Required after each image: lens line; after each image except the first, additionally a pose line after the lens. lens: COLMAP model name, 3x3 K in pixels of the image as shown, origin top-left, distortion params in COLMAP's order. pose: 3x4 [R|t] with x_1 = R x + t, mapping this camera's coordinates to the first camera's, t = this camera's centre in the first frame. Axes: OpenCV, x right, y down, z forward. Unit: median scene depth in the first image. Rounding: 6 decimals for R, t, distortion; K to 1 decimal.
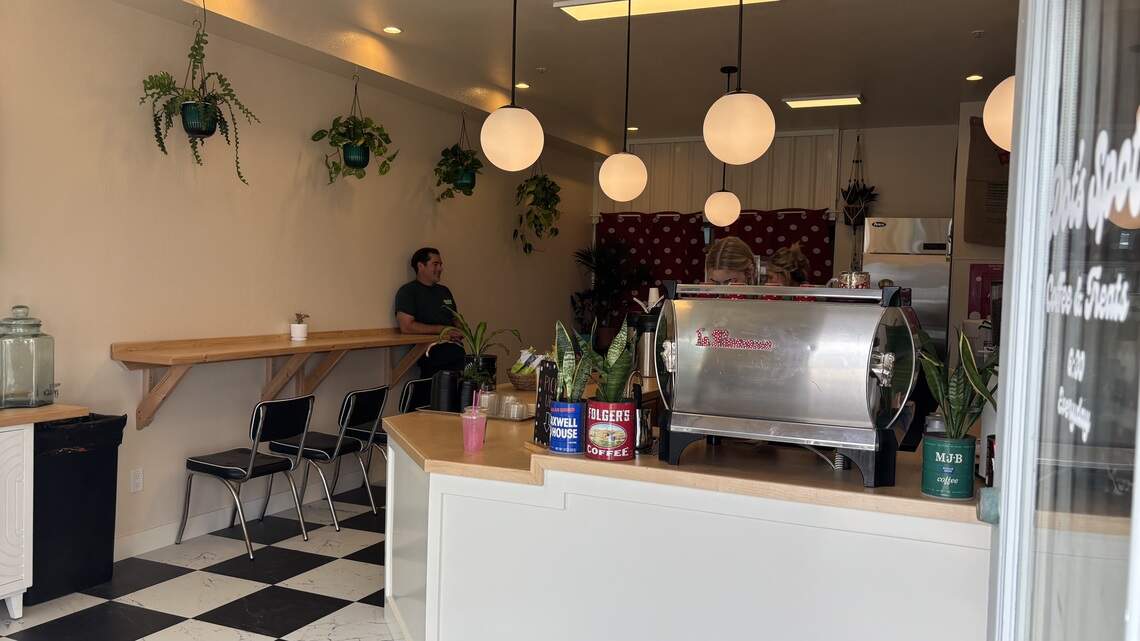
lens RADIAL K [[864.4, 0, 569.2], [0, 864.4, 326.9], [0, 0, 1]] dist [0.005740, 0.002058]
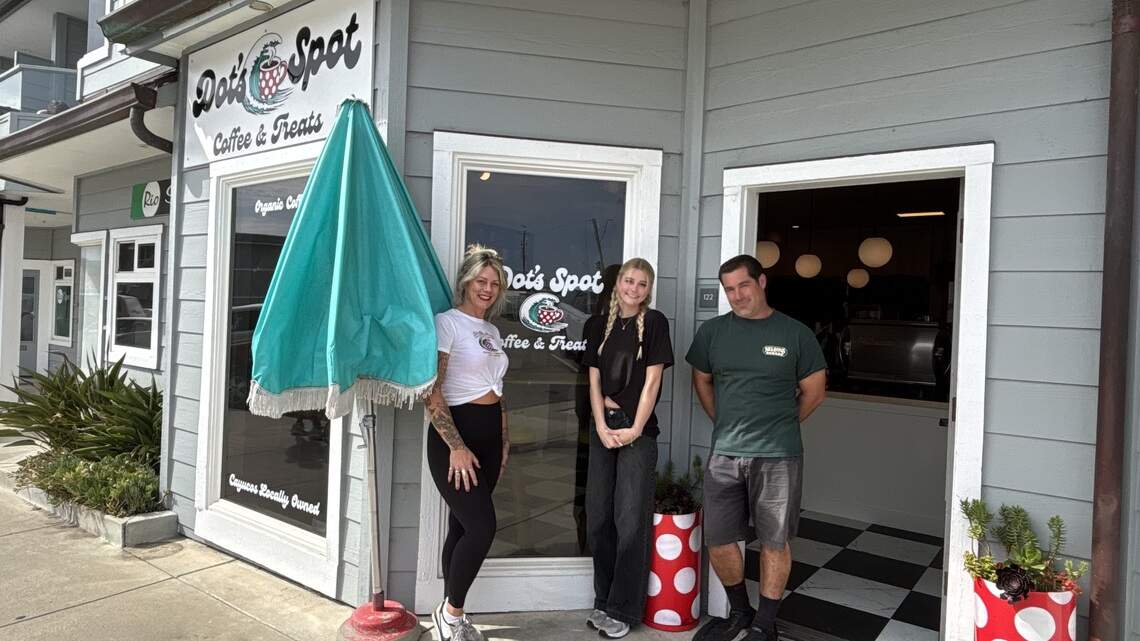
lens RADIAL K [[681.6, 0, 570.1], [0, 681.6, 317.4], [0, 0, 1]] dist [-0.002289, -0.000166]
pose [[0.978833, 0.006530, -0.204554, -0.234954], [-0.018009, 0.998362, -0.054306, 0.057529], [0.203864, 0.056841, 0.977348, -0.966718]]
